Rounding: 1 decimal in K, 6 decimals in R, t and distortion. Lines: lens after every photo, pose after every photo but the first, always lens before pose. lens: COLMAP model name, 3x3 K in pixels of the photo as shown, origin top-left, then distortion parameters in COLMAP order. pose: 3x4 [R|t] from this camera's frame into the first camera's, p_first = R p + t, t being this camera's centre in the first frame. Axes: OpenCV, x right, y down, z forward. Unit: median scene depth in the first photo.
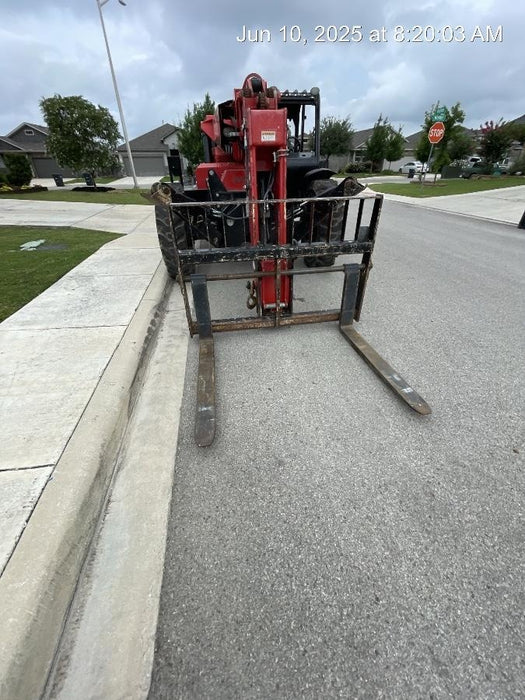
lens RADIAL K [[279.8, 0, 262.5], [0, 279.8, 350.0], [0, 0, 1]] dist [-0.005066, -0.000165]
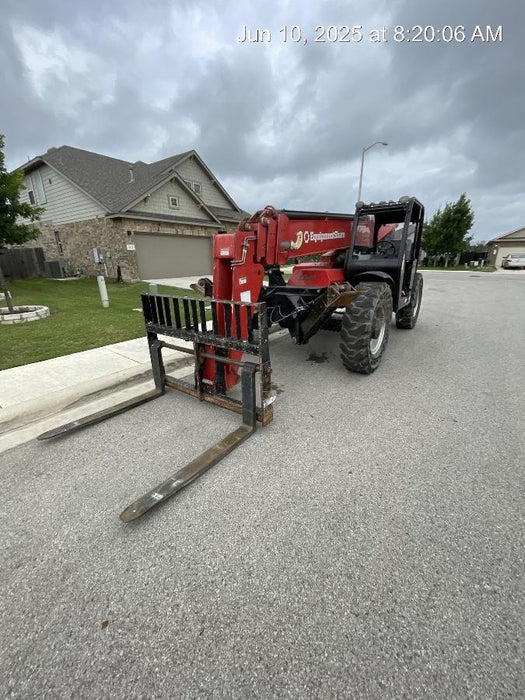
lens RADIAL K [[279.8, 0, 262.5], [0, 279.8, 350.0], [0, 0, 1]] dist [-0.005066, -0.000165]
pose [[0.706094, 0.222912, -0.672117, 1.072505], [-0.386982, 0.916358, -0.102629, -0.285014], [0.593022, 0.332563, 0.733299, 0.307465]]
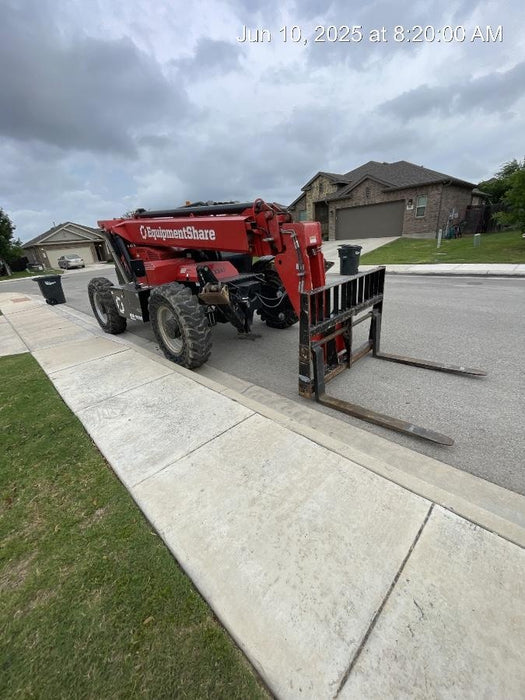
lens RADIAL K [[279.8, 0, 262.5], [0, 279.8, 350.0], [0, 0, 1]] dist [-0.005066, -0.000165]
pose [[0.802242, -0.282421, 0.525972, -1.055095], [0.394849, 0.911814, -0.112647, -0.195925], [-0.447774, 0.298050, 0.843009, 0.085993]]
